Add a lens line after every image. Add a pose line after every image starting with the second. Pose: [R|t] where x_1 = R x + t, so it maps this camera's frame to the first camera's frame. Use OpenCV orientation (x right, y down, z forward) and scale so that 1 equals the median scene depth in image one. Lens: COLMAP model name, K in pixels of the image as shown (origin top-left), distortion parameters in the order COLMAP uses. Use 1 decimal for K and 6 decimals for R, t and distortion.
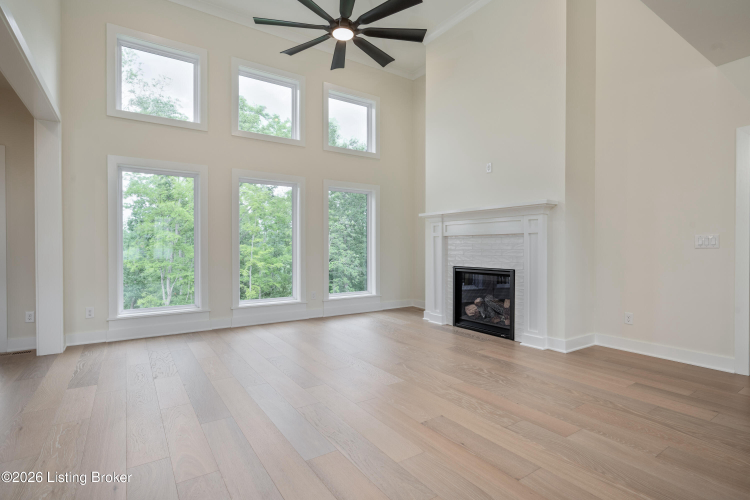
lens RADIAL K [[369.5, 0, 374.8], [0, 369.5, 250.2], [0, 0, 1]] dist [0.001311, -0.000099]
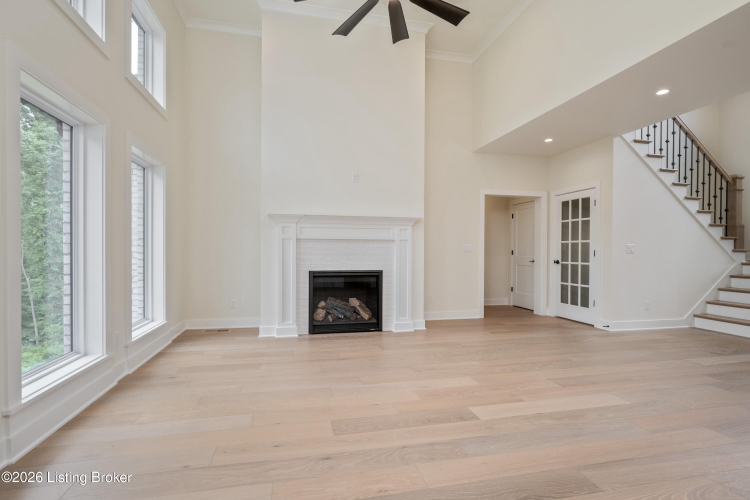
lens RADIAL K [[355.7, 0, 373.0], [0, 355.7, 252.4], [0, 0, 1]] dist [0.001111, 0.000308]
pose [[0.366382, 0.001123, 0.930464, -0.631221], [0.001155, 0.999998, -0.001661, -0.002674], [-0.930464, 0.001684, 0.366380, 0.567119]]
